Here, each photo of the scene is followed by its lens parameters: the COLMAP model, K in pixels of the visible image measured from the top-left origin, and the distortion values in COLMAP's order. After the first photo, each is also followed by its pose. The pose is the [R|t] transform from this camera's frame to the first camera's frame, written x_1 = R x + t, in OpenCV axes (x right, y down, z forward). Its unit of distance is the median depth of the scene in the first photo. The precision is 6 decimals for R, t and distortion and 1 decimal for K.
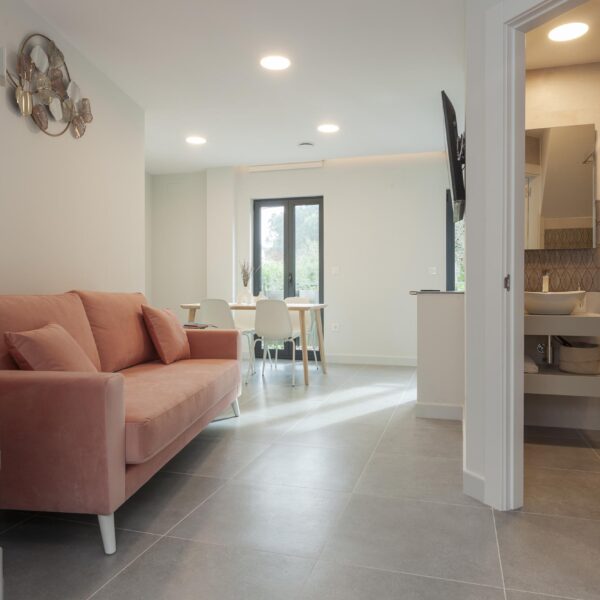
lens RADIAL K [[566.0, 0, 275.5], [0, 566.0, 287.7], [0, 0, 1]] dist [-0.003966, -0.008008]
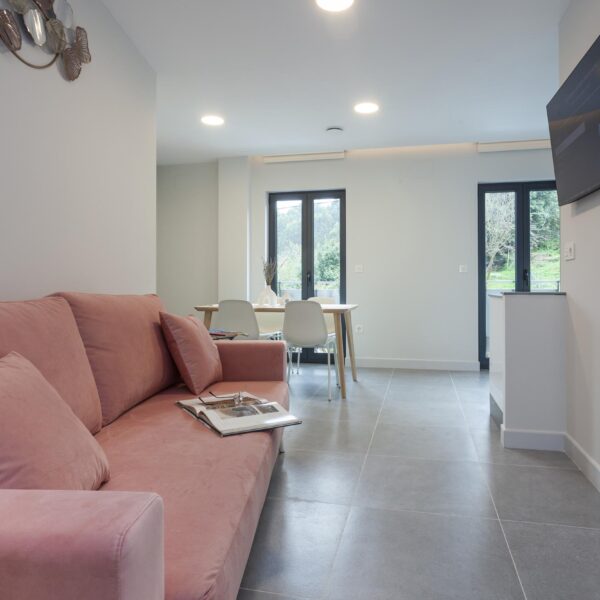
lens RADIAL K [[448.9, 0, 288.0], [0, 448.9, 278.5], [0, 0, 1]] dist [-0.005248, 0.001930]
pose [[0.994942, 0.001143, 0.100442, -0.127866], [0.000415, 0.999880, -0.015481, -0.002622], [-0.100448, 0.015444, 0.994822, 0.402480]]
